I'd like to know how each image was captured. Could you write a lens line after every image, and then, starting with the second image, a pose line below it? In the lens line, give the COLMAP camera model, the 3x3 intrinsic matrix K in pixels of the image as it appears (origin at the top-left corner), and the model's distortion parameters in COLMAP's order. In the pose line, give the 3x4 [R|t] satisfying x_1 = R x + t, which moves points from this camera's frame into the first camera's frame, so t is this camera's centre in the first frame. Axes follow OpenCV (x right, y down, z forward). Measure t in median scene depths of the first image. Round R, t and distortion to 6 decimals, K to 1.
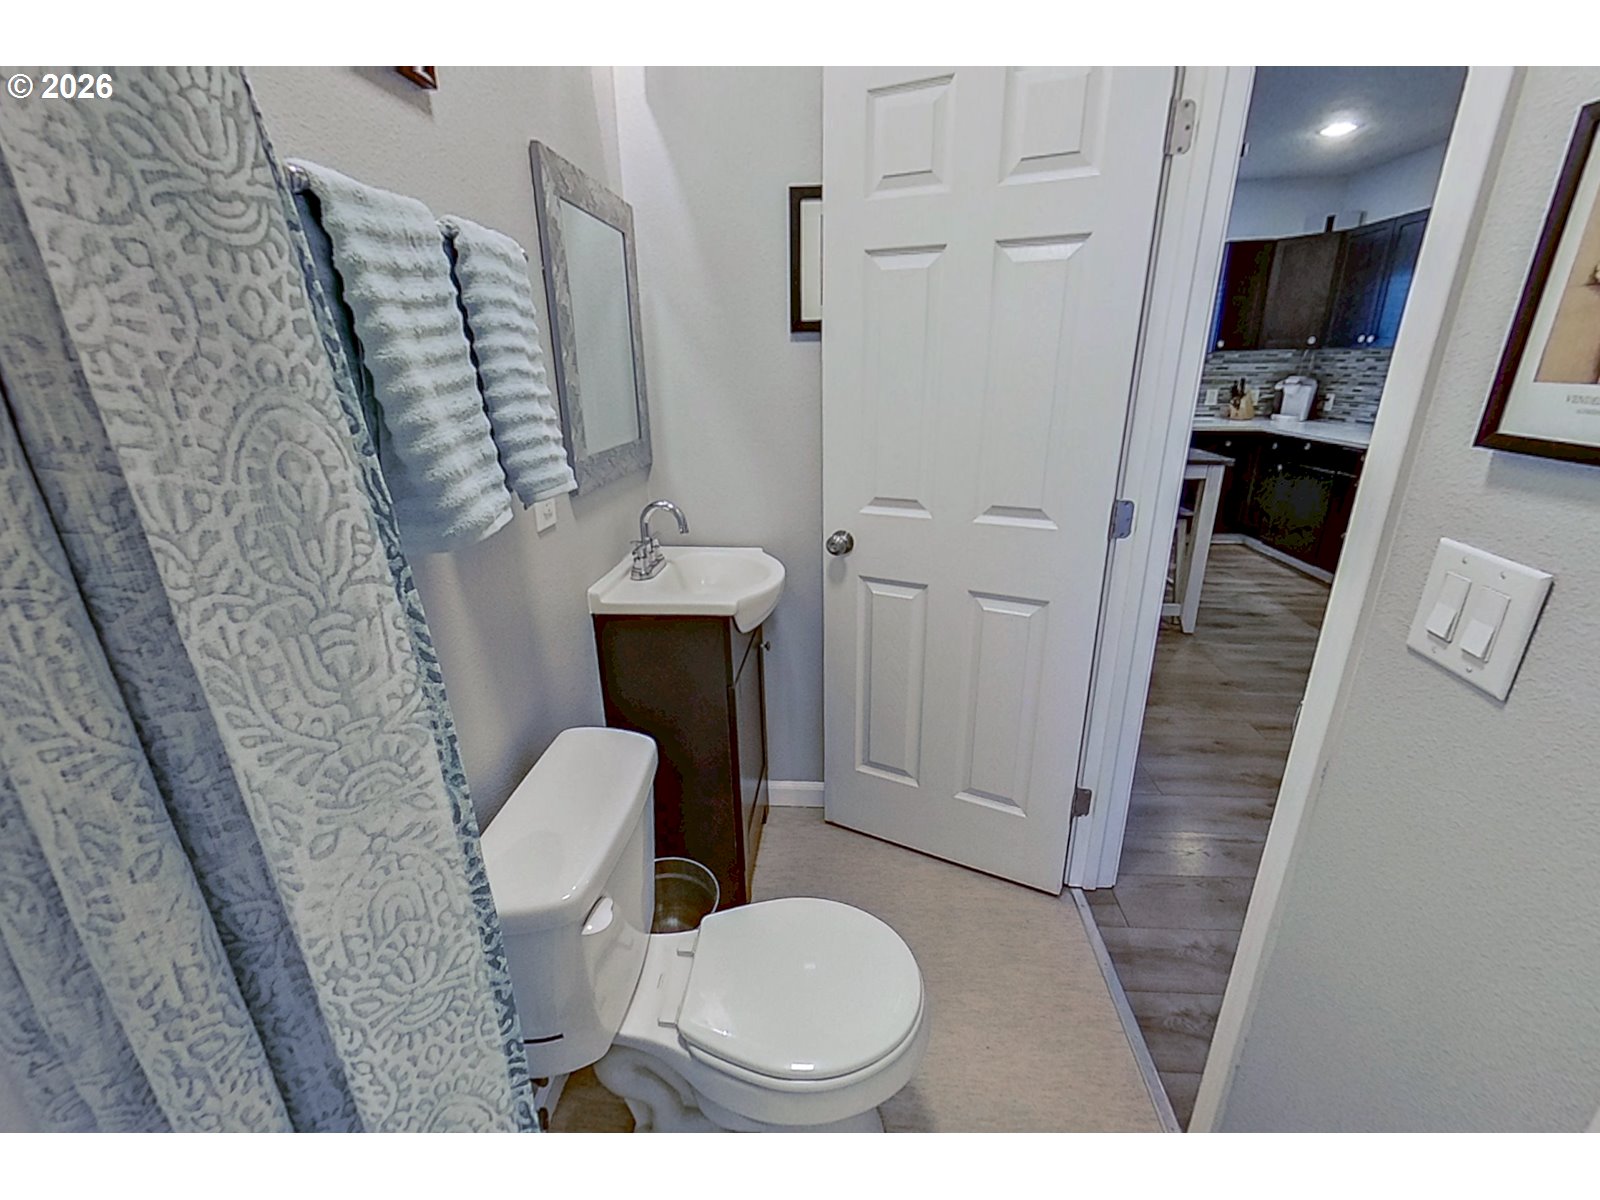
lens RADIAL K [[678.3, 0, 793.1], [0, 678.3, 599.8], [0, 0, 1]] dist [-0.002362, -0.000067]
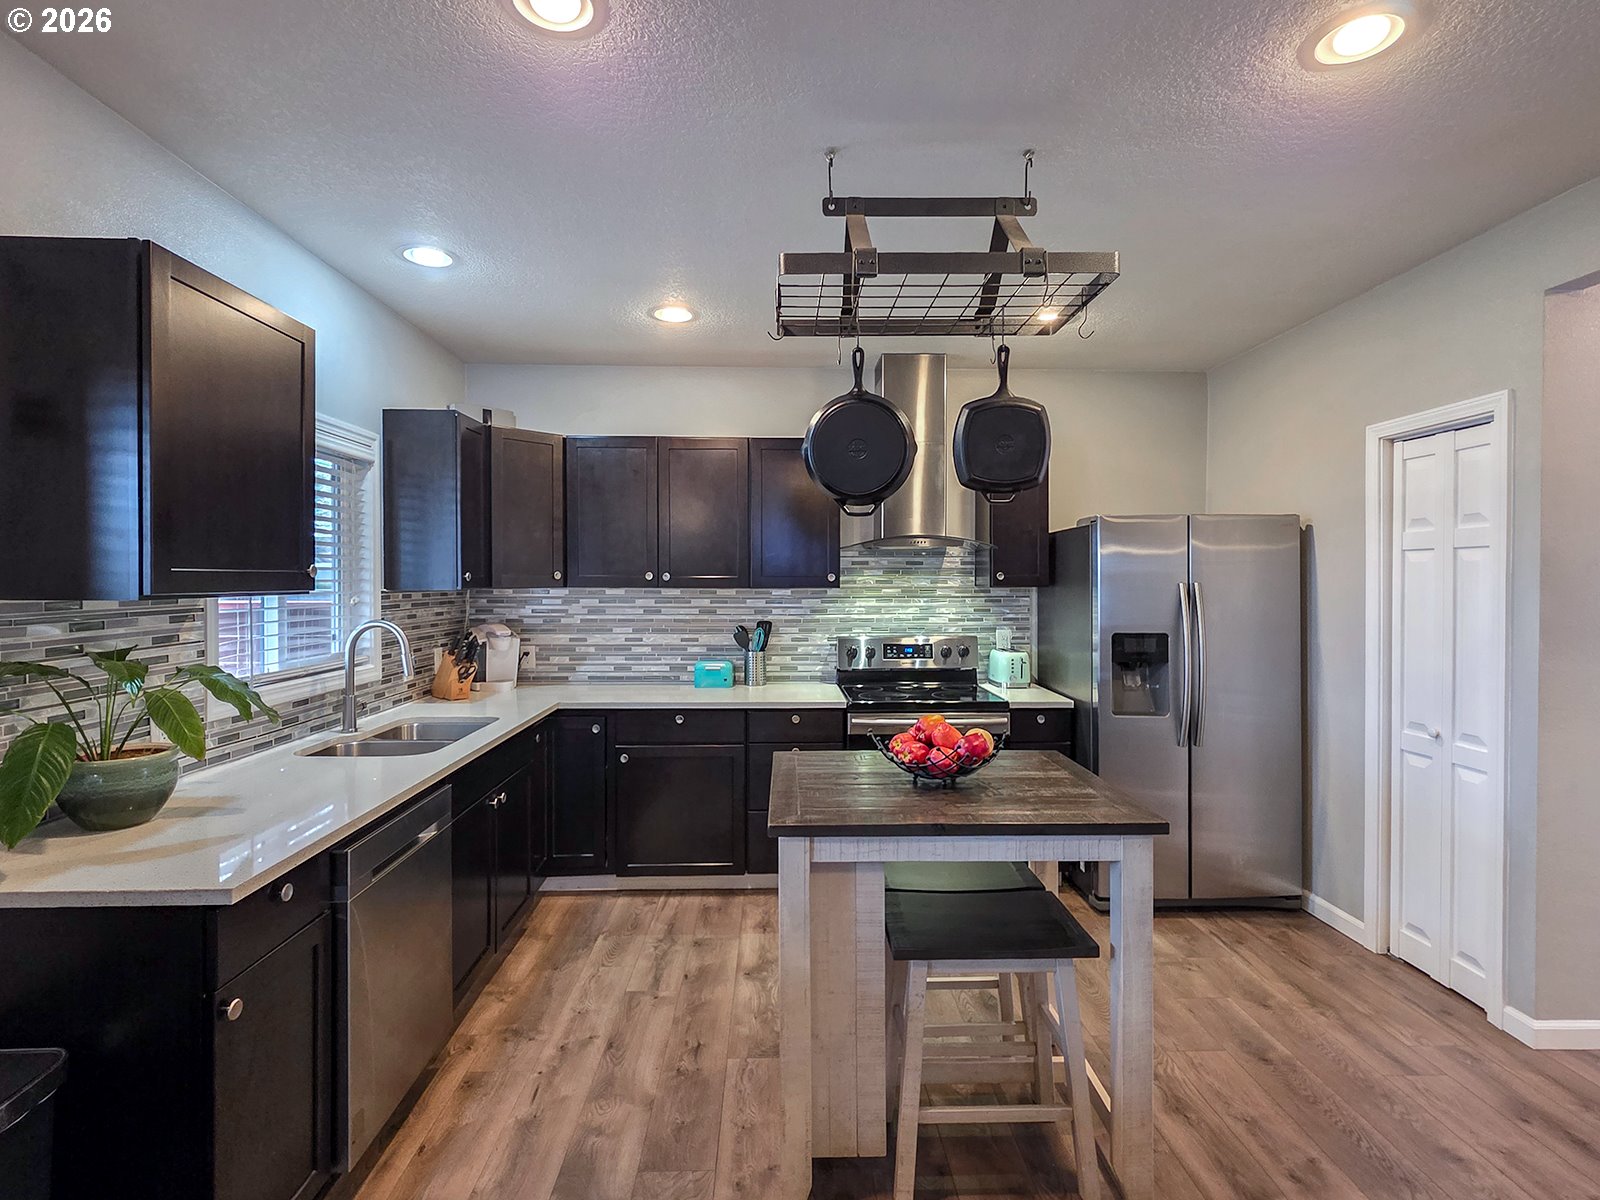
lens RADIAL K [[784.1, 0, 795.7], [0, 784.1, 590.0], [0, 0, 1]] dist [0.006863, -0.002502]
pose [[-0.135427, 0.003406, 0.990782, -0.052060], [0.327036, 0.944102, 0.041456, -0.299227], [-0.935258, 0.329635, -0.128970, 0.818369]]
